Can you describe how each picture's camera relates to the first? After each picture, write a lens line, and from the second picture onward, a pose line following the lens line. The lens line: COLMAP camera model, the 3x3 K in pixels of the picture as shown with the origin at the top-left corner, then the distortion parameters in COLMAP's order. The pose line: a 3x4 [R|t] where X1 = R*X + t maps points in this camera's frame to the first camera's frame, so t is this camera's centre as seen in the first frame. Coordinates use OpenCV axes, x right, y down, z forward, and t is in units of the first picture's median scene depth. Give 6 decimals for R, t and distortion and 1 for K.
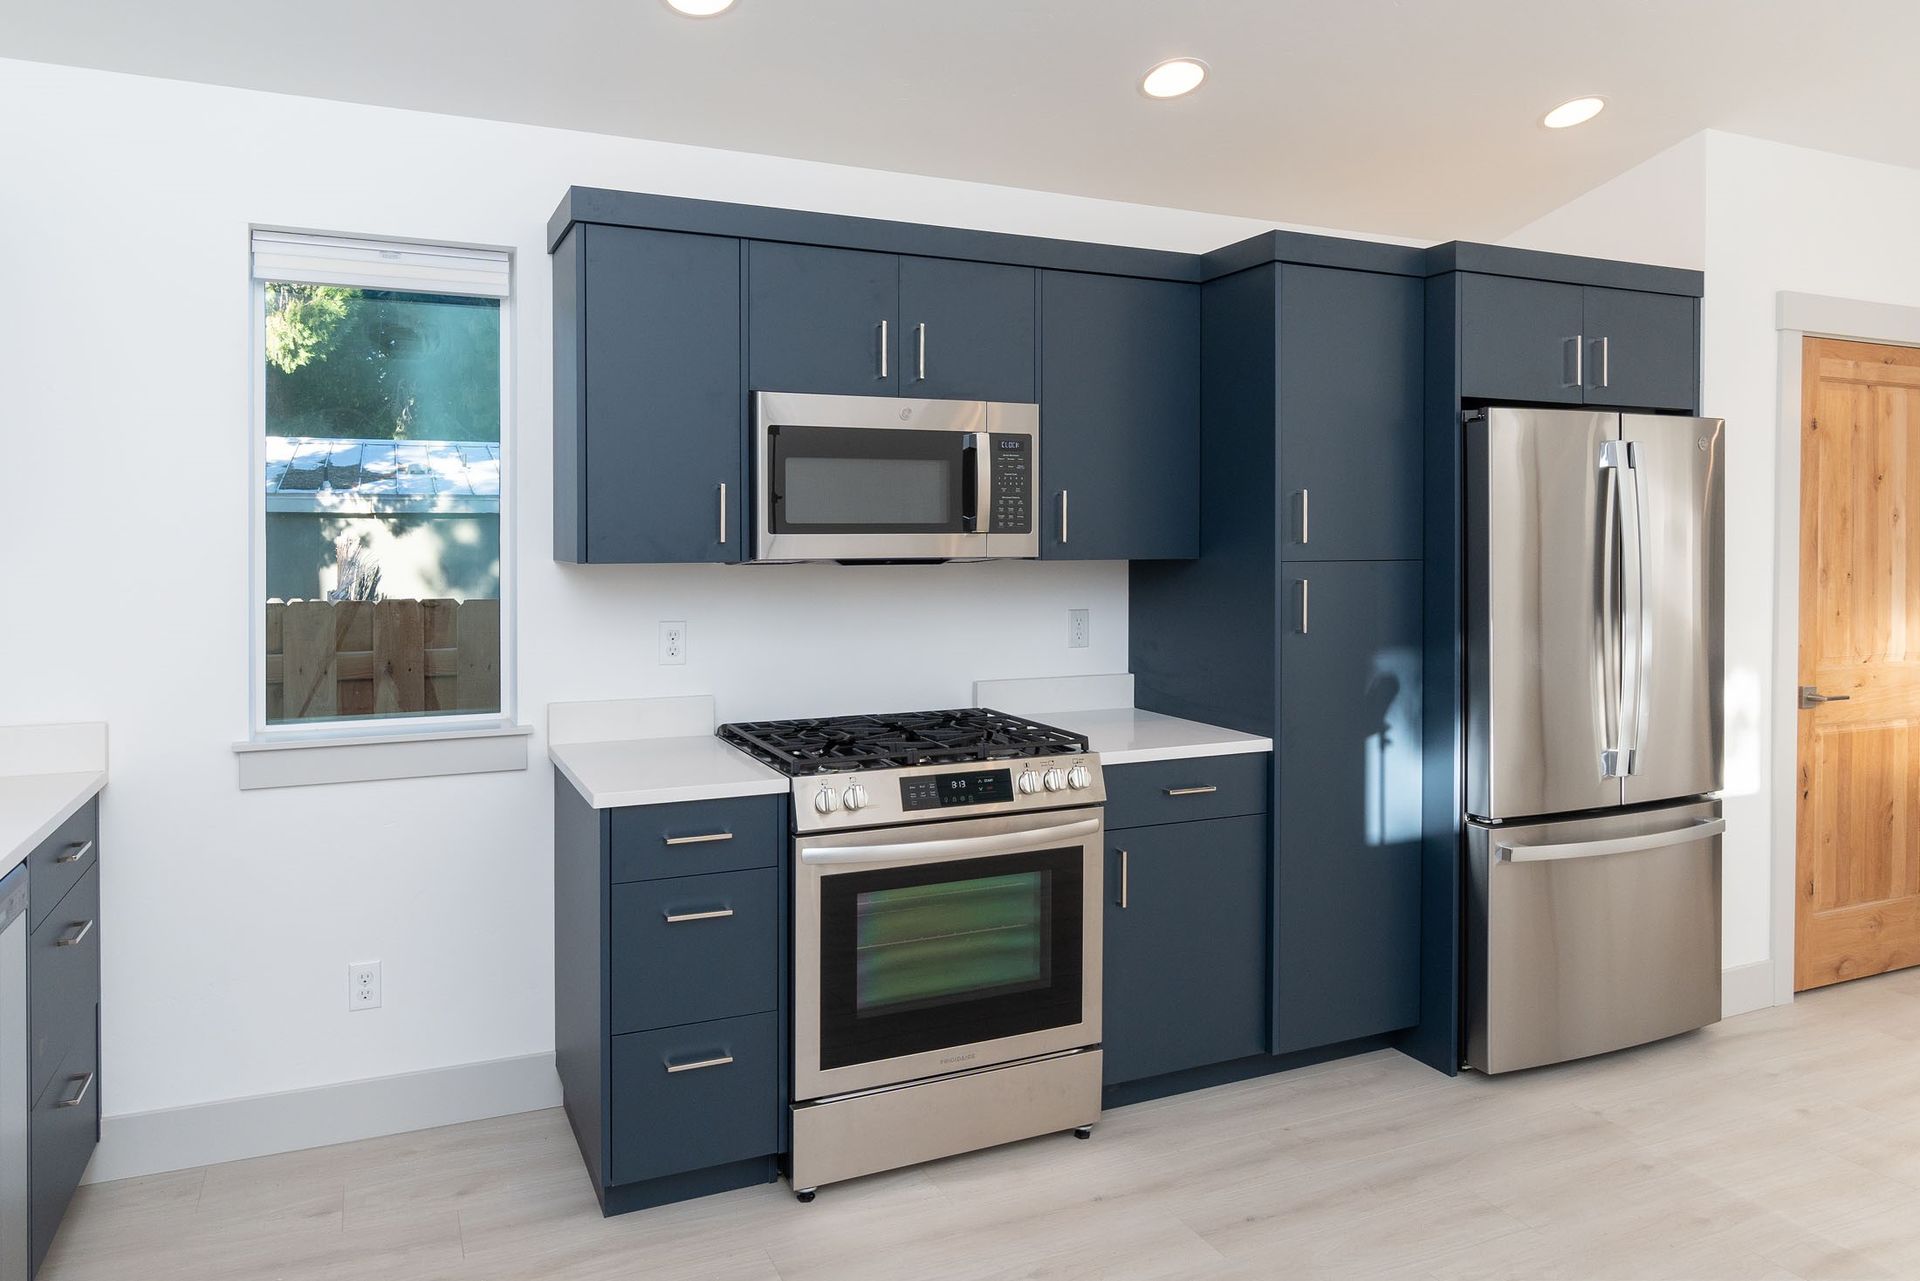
lens RADIAL K [[1205.2, 0, 872.6], [0, 1205.2, 552.2], [0, 0, 1]] dist [-0.020299, 0.006091]
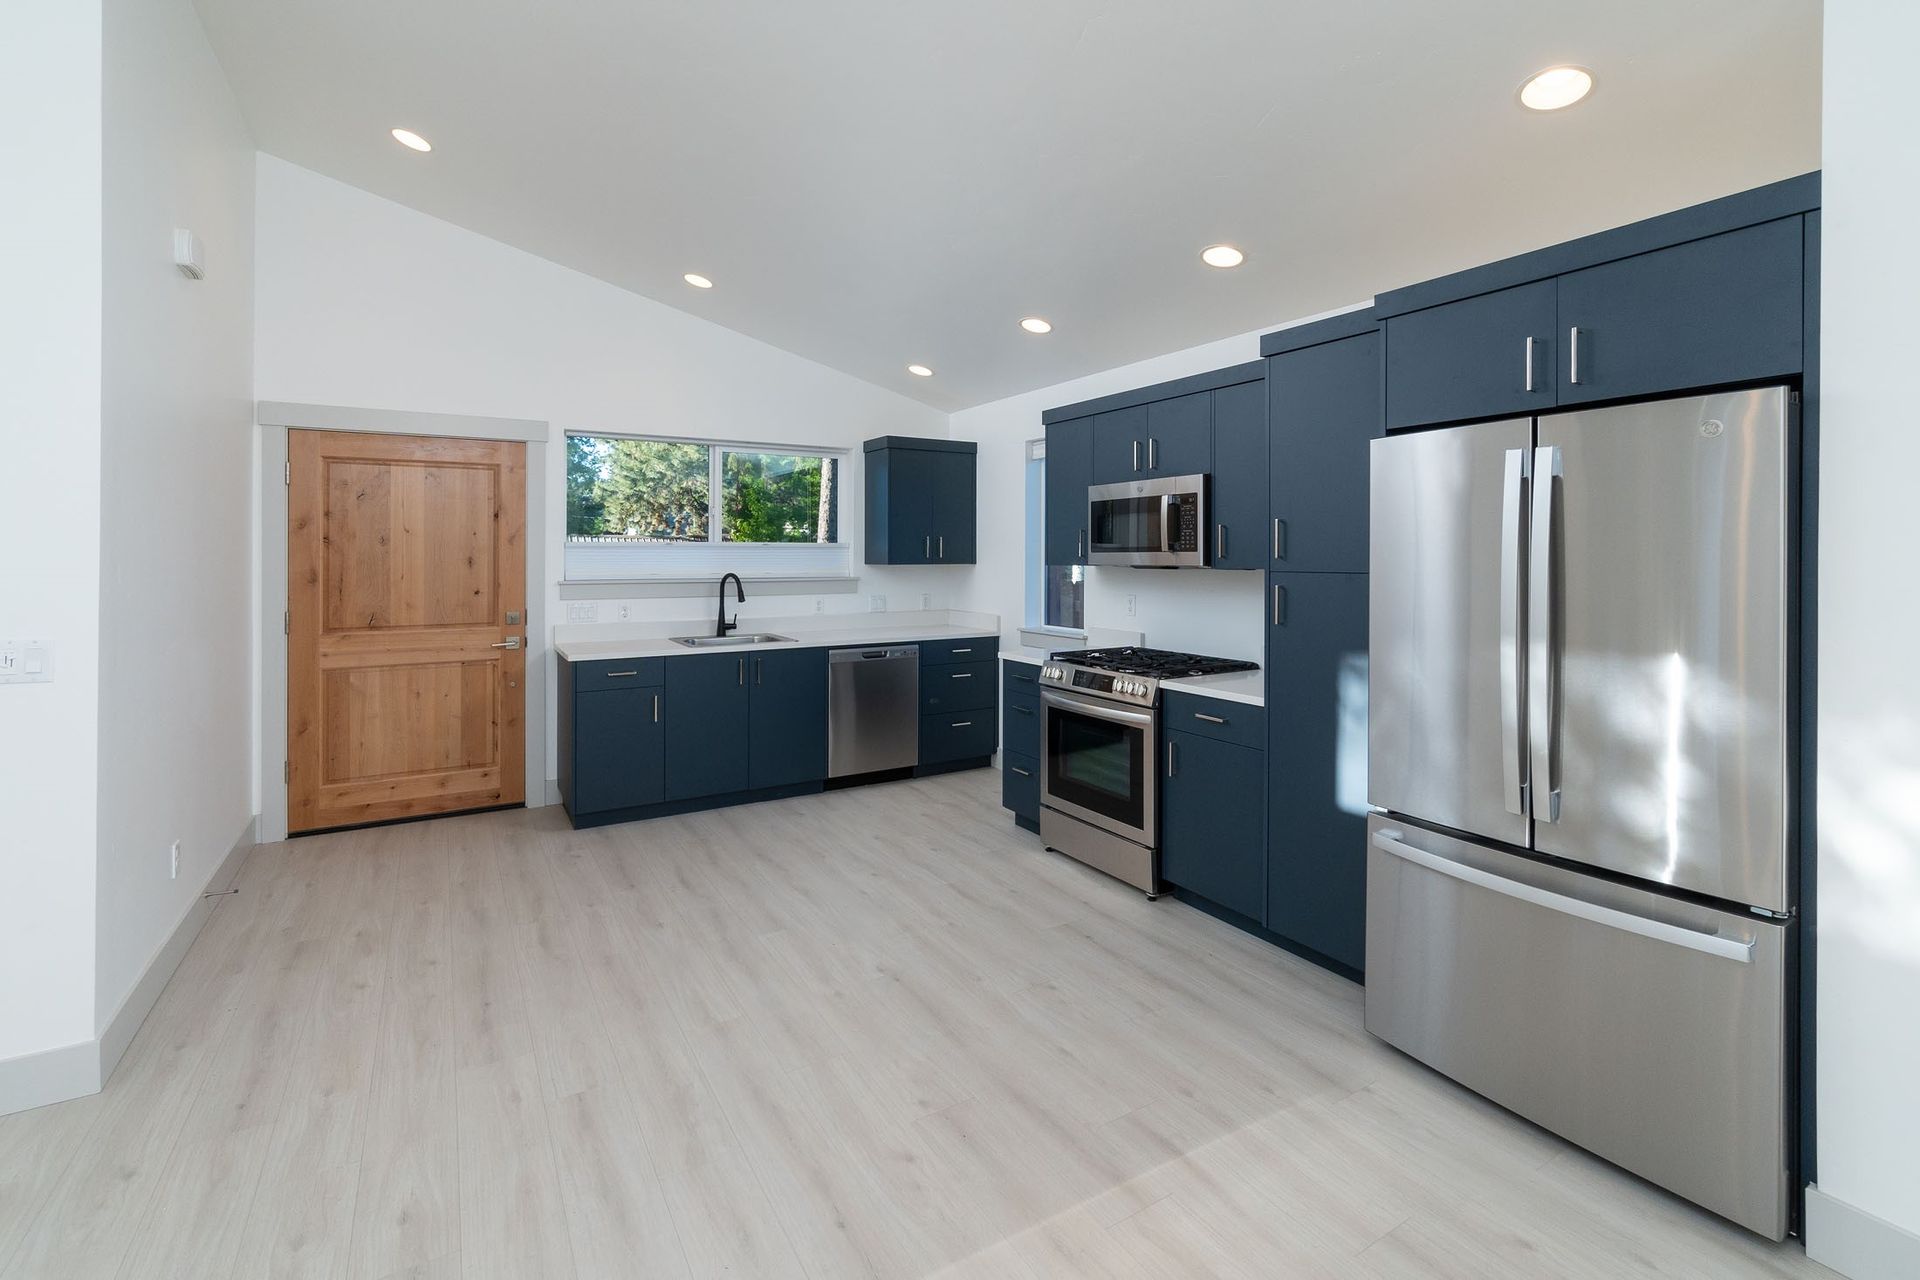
lens RADIAL K [[843.7, 0, 959.8], [0, 843.7, 555.0], [0, 0, 1]] dist [-0.012193, 0.000049]
pose [[0.160942, 0.001056, -0.986963, 1.328578], [-0.012153, 0.999926, -0.000912, -0.006767], [0.986889, 0.012142, 0.160943, 0.525703]]
